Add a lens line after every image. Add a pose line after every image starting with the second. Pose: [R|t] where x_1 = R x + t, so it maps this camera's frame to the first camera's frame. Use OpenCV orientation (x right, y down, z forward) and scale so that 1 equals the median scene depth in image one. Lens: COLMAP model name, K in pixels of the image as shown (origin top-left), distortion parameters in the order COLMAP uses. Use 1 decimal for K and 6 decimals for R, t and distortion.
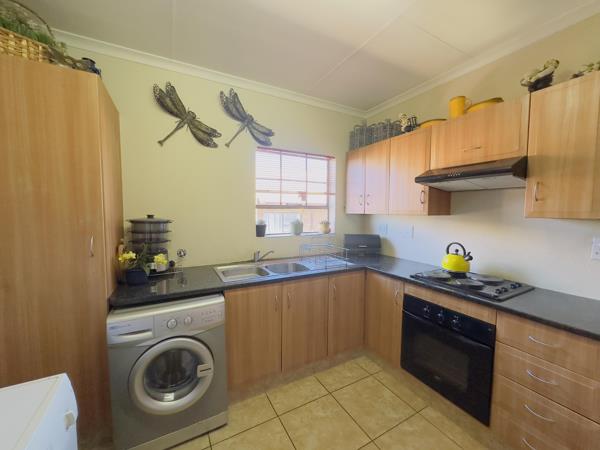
lens RADIAL K [[241.1, 0, 299.1], [0, 241.1, 225.1], [0, 0, 1]] dist [-0.004516, 0.000274]
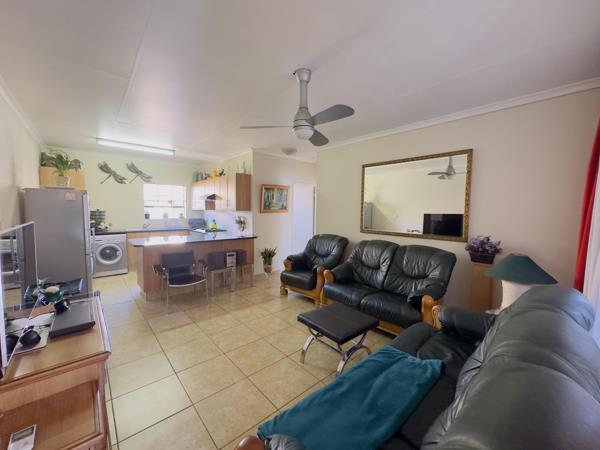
lens RADIAL K [[241.1, 0, 299.1], [0, 241.1, 225.1], [0, 0, 1]] dist [-0.004516, 0.000274]
pose [[0.973515, -0.008101, 0.228481, 1.015067], [0.007350, 0.999964, 0.004137, 0.146209], [-0.228506, -0.002348, 0.973540, -2.242198]]
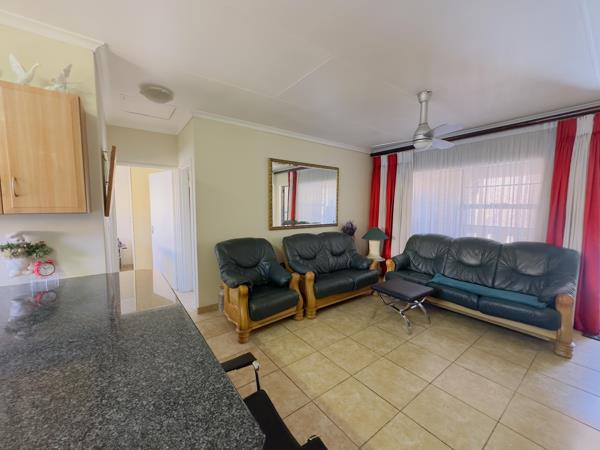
lens RADIAL K [[241.1, 0, 299.1], [0, 241.1, 225.1], [0, 0, 1]] dist [-0.004516, 0.000274]
pose [[-0.144647, -0.083924, 0.985918, 0.049902], [0.059110, 0.993884, 0.093275, 0.012778], [-0.987716, 0.071770, -0.138801, -0.308589]]
